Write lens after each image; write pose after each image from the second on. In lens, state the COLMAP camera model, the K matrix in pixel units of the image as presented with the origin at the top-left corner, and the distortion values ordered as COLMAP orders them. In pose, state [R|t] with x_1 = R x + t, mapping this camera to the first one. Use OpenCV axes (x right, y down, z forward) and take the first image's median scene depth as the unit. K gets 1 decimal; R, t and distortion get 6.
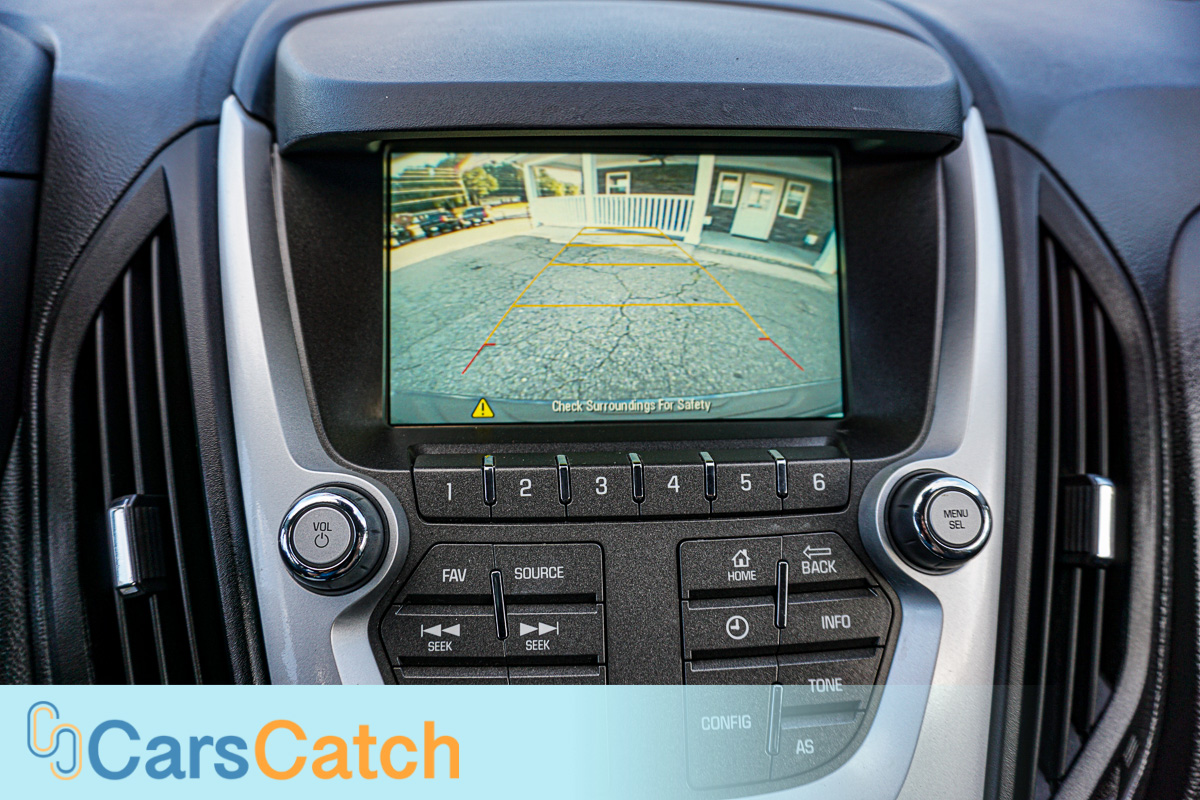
lens RADIAL K [[810.9, 0, 597.7], [0, 810.9, 394.4], [0, 0, 1]] dist [-0.041852, 0.030569]
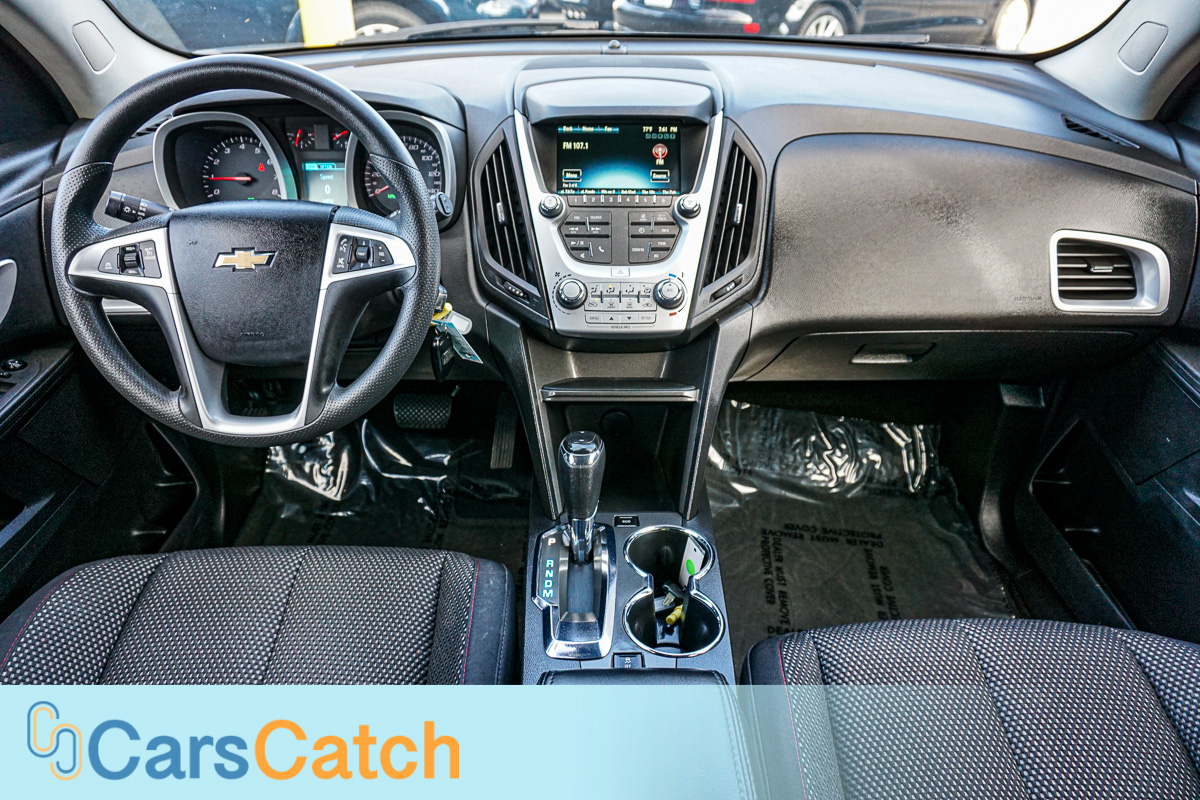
lens RADIAL K [[810.9, 0, 595.9], [0, 810.9, 397.4], [0, 0, 1]] dist [-0.041852, 0.030569]
pose [[0.997203, 0.016596, -0.072871, 0.238502], [-0.017618, 0.999755, -0.013393, 1.144373], [0.072630, 0.014640, 0.997251, -3.054668]]
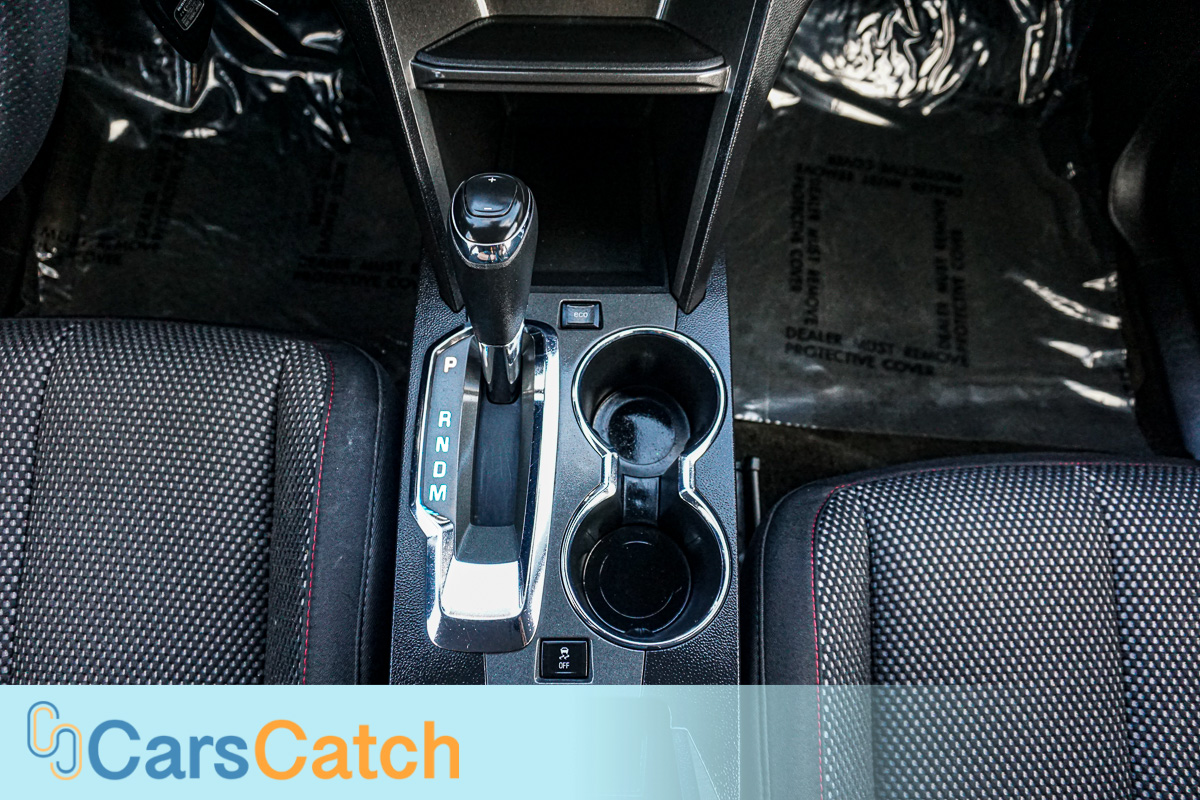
lens RADIAL K [[810.9, 0, 596.8], [0, 810.9, 399.2], [0, 0, 1]] dist [-0.041852, 0.030569]
pose [[0.996893, 0.067118, -0.041217, 0.264200], [-0.030002, 0.807436, 0.589192, 0.546768], [0.072826, -0.586125, 0.806941, -1.129819]]
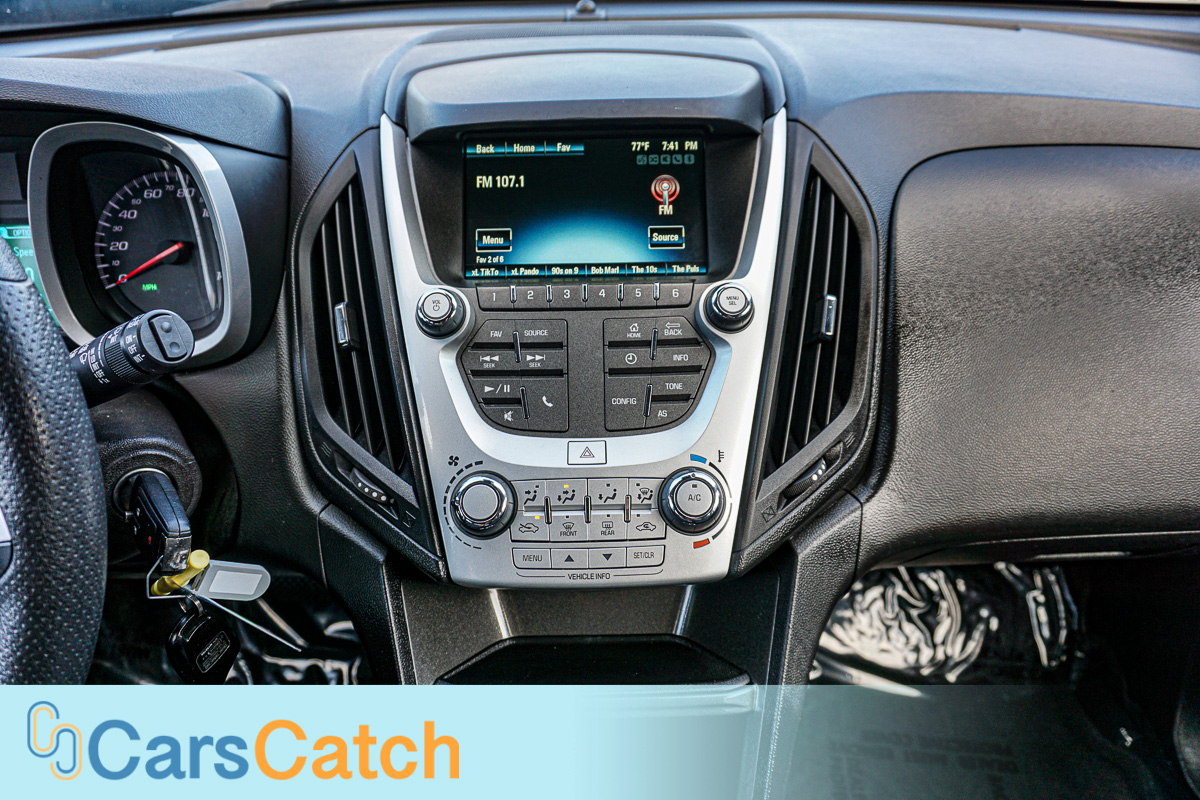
lens RADIAL K [[810.9, 0, 596.2], [0, 810.9, 397.0], [0, 0, 1]] dist [-0.041852, 0.030569]
pose [[0.996893, -0.005138, -0.078604, 0.226469], [0.003294, 0.999717, -0.023575, 0.400761], [0.078703, 0.023243, 0.996627, -0.988254]]
